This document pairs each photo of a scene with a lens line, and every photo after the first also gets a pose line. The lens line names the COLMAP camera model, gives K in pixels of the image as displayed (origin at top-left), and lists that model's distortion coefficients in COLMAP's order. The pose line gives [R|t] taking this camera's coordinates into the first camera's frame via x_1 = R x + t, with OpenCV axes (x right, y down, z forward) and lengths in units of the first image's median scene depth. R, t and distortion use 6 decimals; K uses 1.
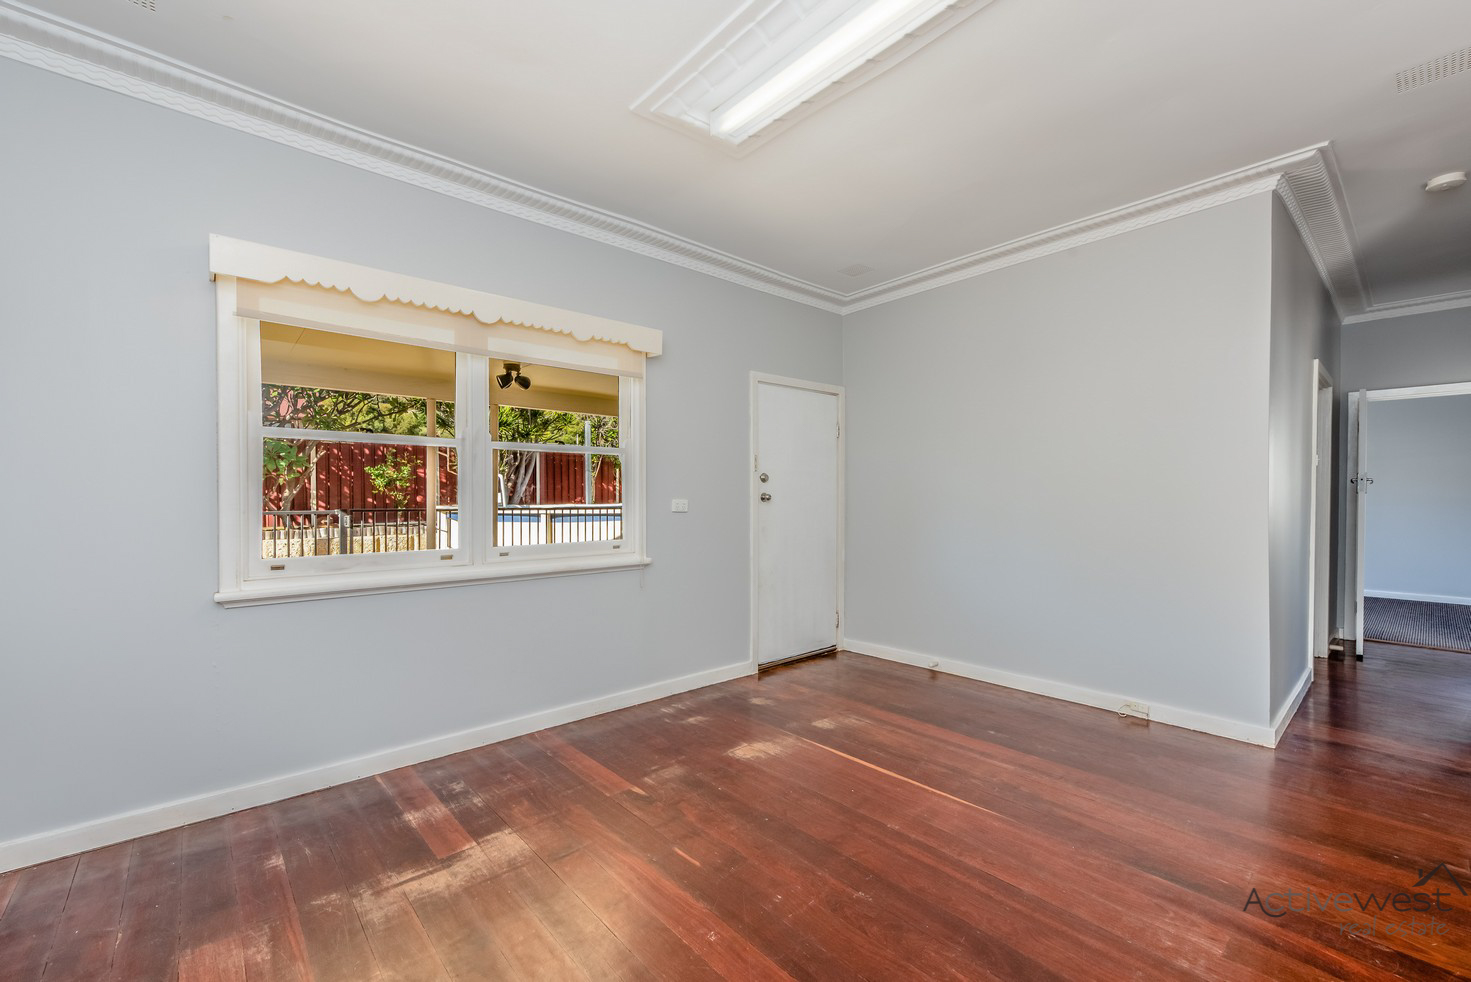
lens RADIAL K [[605.7, 0, 748.0], [0, 605.7, 499.7], [0, 0, 1]] dist [0.003247, -0.000574]
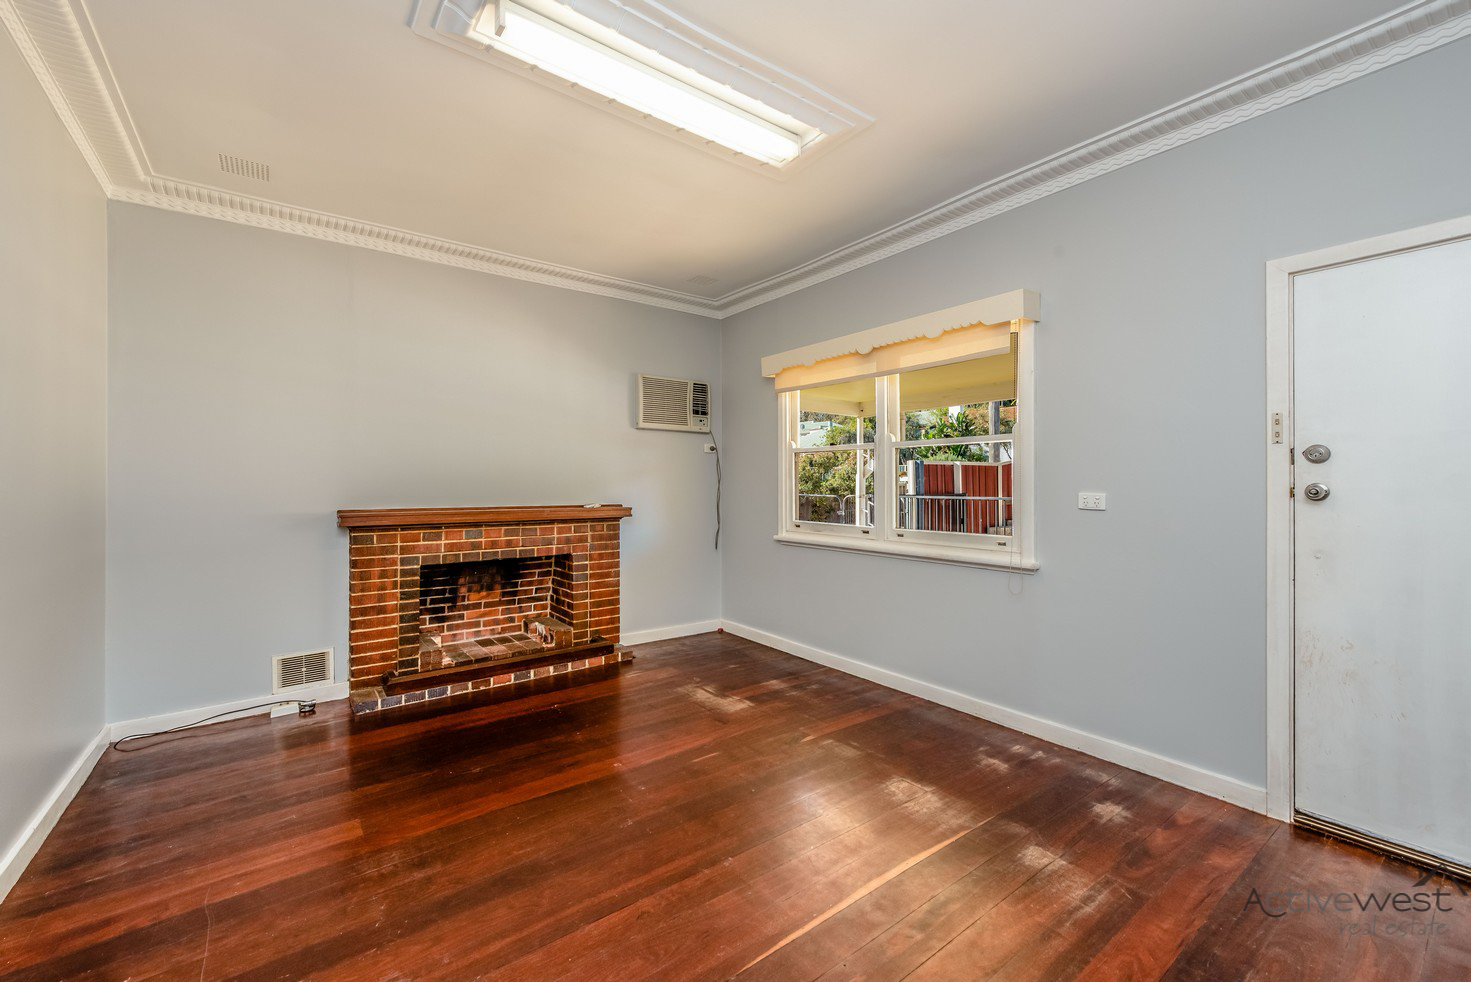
lens RADIAL K [[605.7, 0, 748.9], [0, 605.7, 482.7], [0, 0, 1]] dist [0.003247, -0.000574]
pose [[-0.078608, -0.000686, -0.996905, 0.825522], [-0.007588, 0.999971, -0.000090, -0.012205], [0.996877, 0.007557, -0.078611, 0.805147]]
